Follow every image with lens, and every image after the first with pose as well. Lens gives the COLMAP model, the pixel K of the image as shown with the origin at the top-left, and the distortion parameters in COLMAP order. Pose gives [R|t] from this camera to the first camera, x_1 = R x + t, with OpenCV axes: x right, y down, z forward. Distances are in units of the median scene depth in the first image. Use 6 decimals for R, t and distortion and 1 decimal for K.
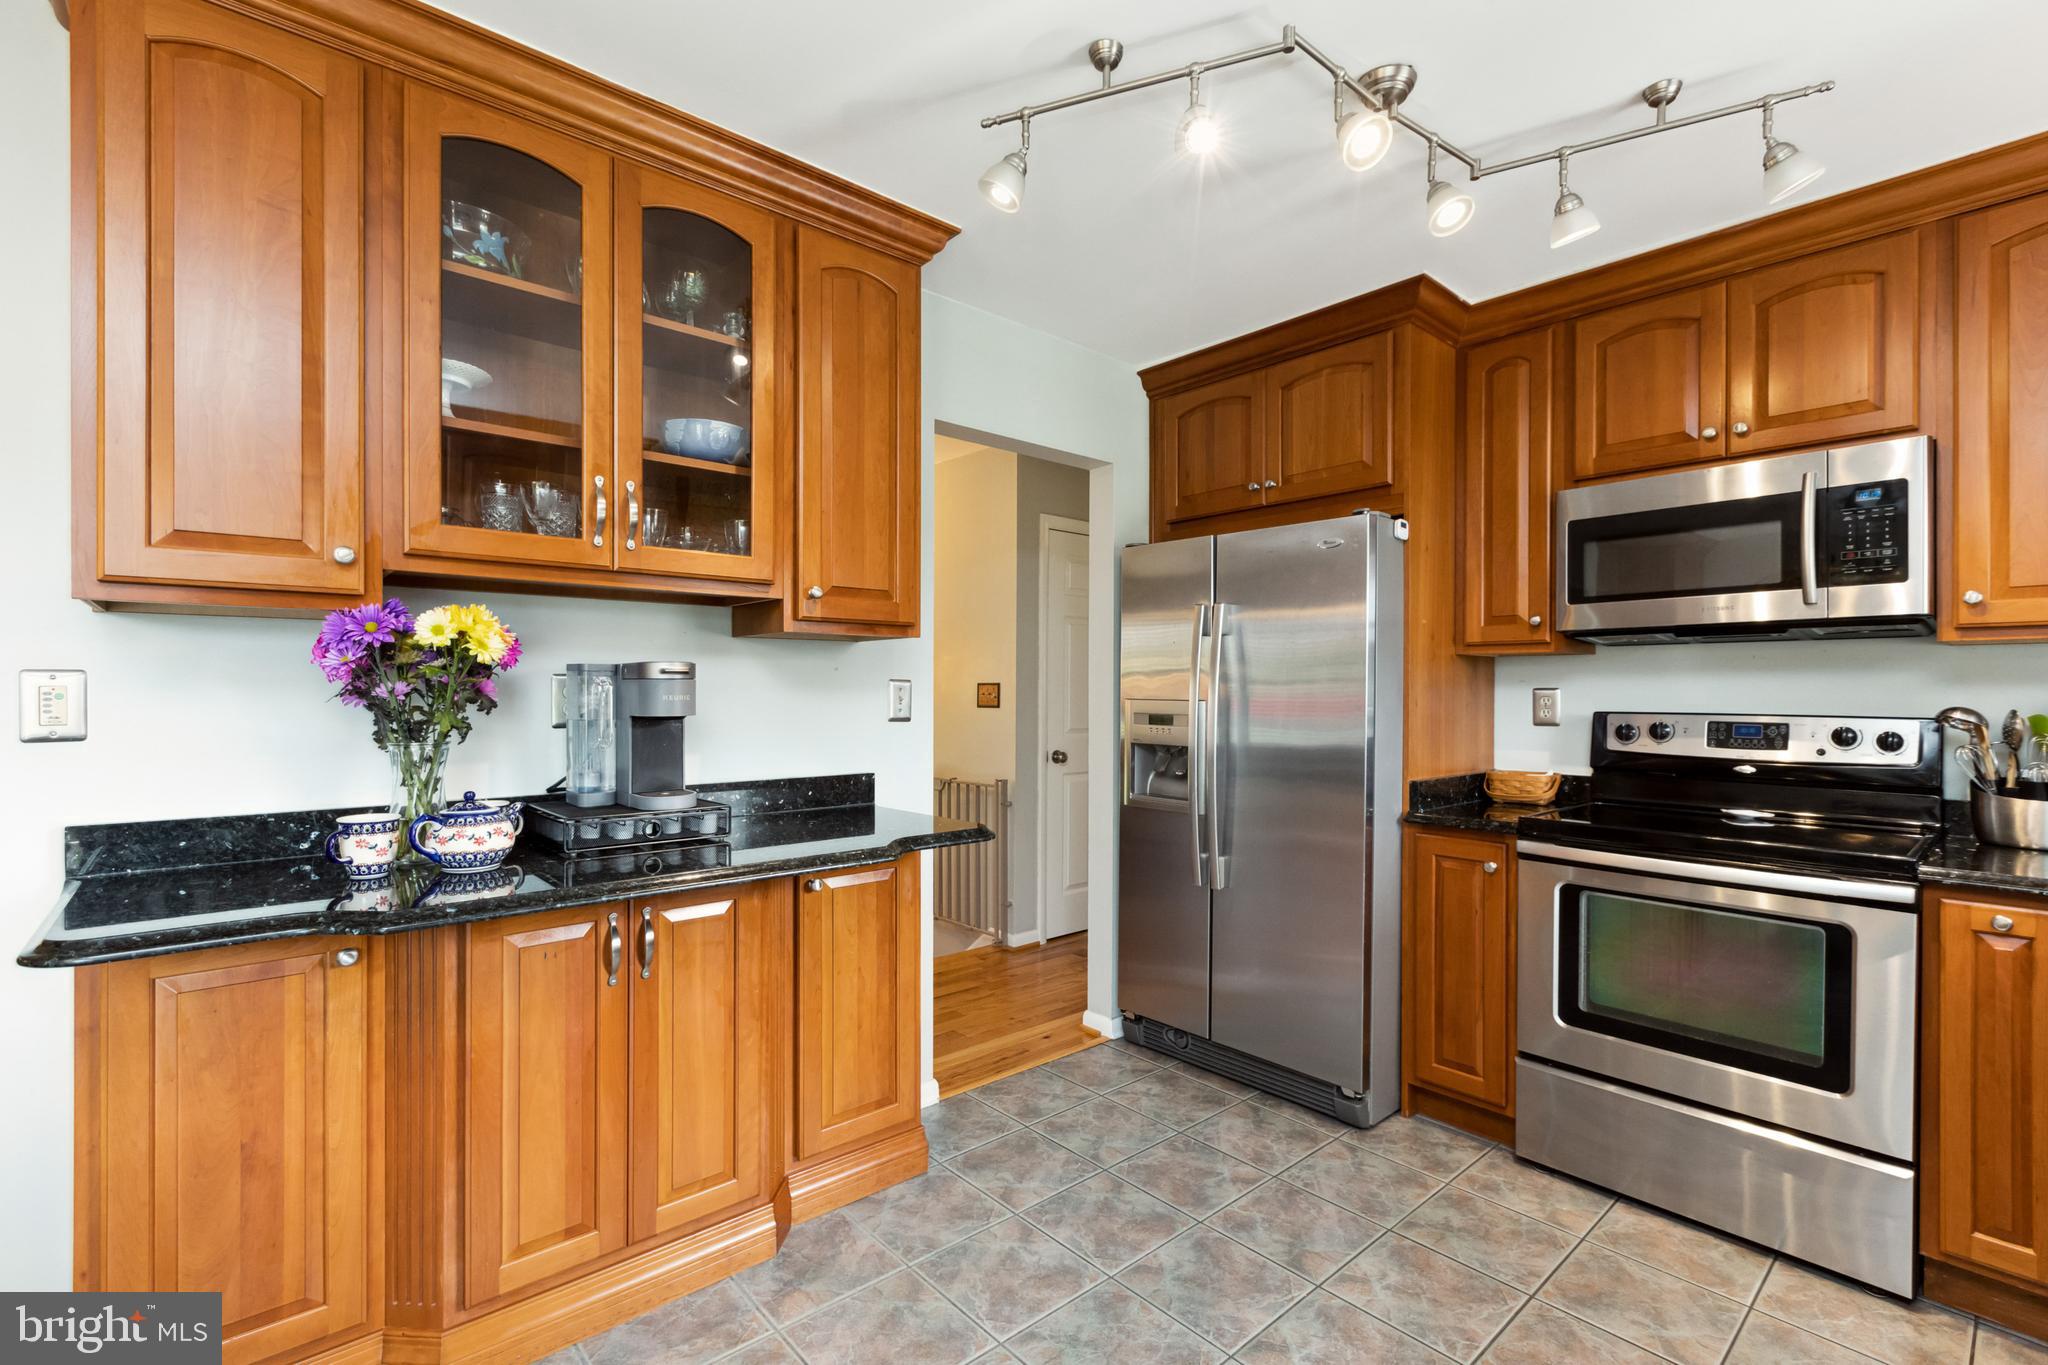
lens RADIAL K [[916.7, 0, 1023.6], [0, 916.7, 690.3], [0, 0, 1]] dist [-0.000852, -0.000383]
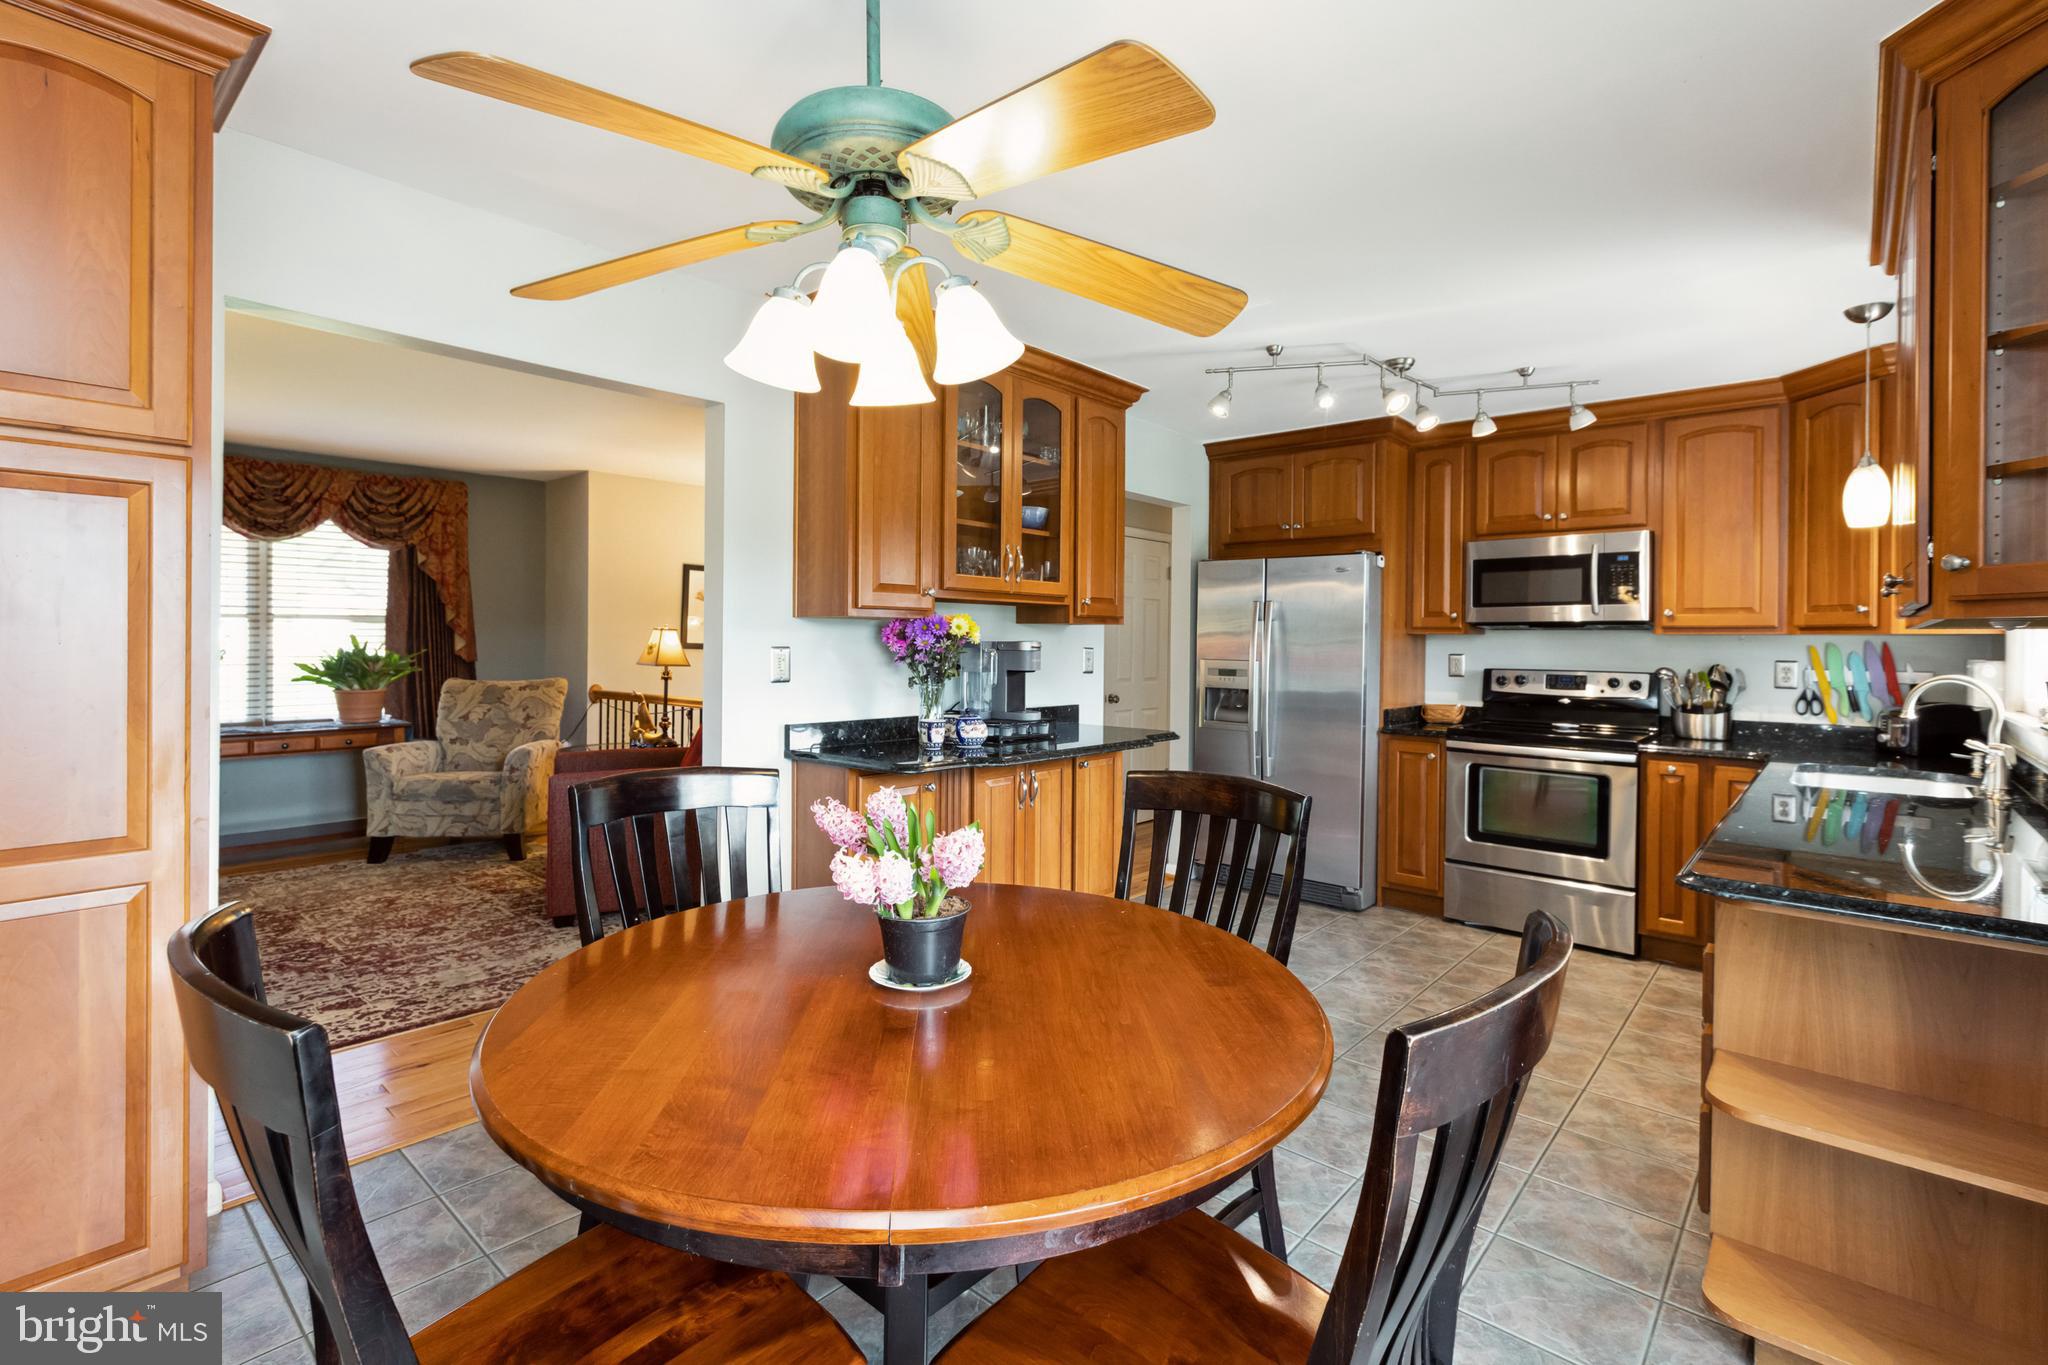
lens RADIAL K [[941.1, 0, 1016.3], [0, 941.1, 645.6], [0, 0, 1]] dist [0.001099, 0.000230]
pose [[0.992644, 0.005834, 0.120933, -0.487002], [-0.006497, 0.999966, 0.005088, -0.024326], [-0.120899, -0.005836, 0.992648, -0.678474]]
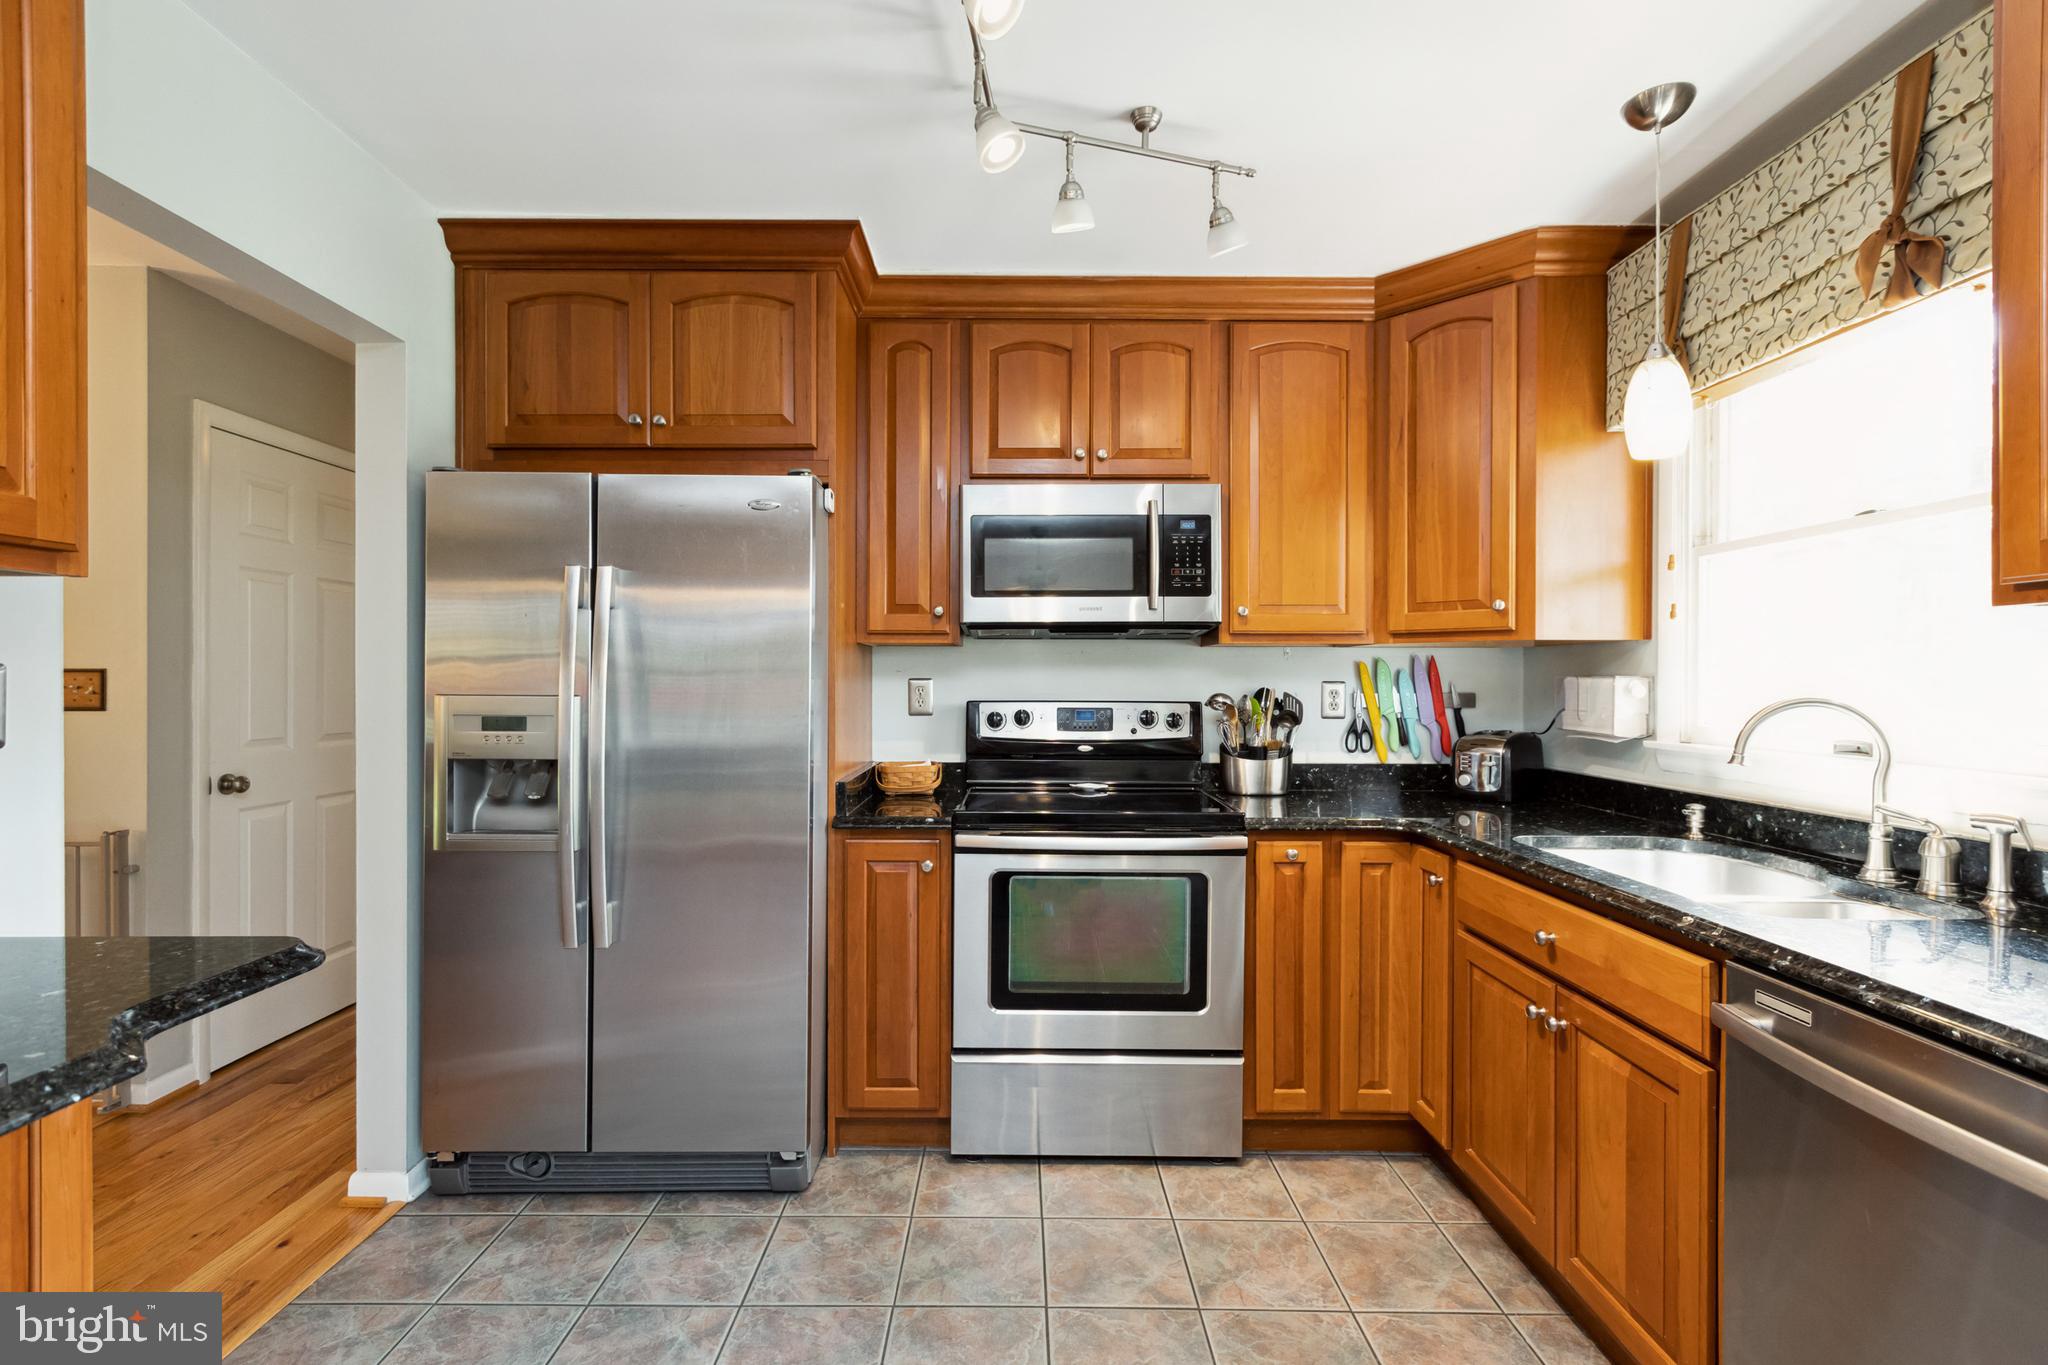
lens RADIAL K [[912.5, 0, 1021.9], [0, 912.5, 684.9], [0, 0, 1]] dist [-0.000103, -0.000245]
pose [[0.659114, -0.006264, 0.752017, -0.136456], [0.000225, 0.999967, 0.008132, -0.003958], [-0.752043, -0.005191, 0.659094, 0.284521]]
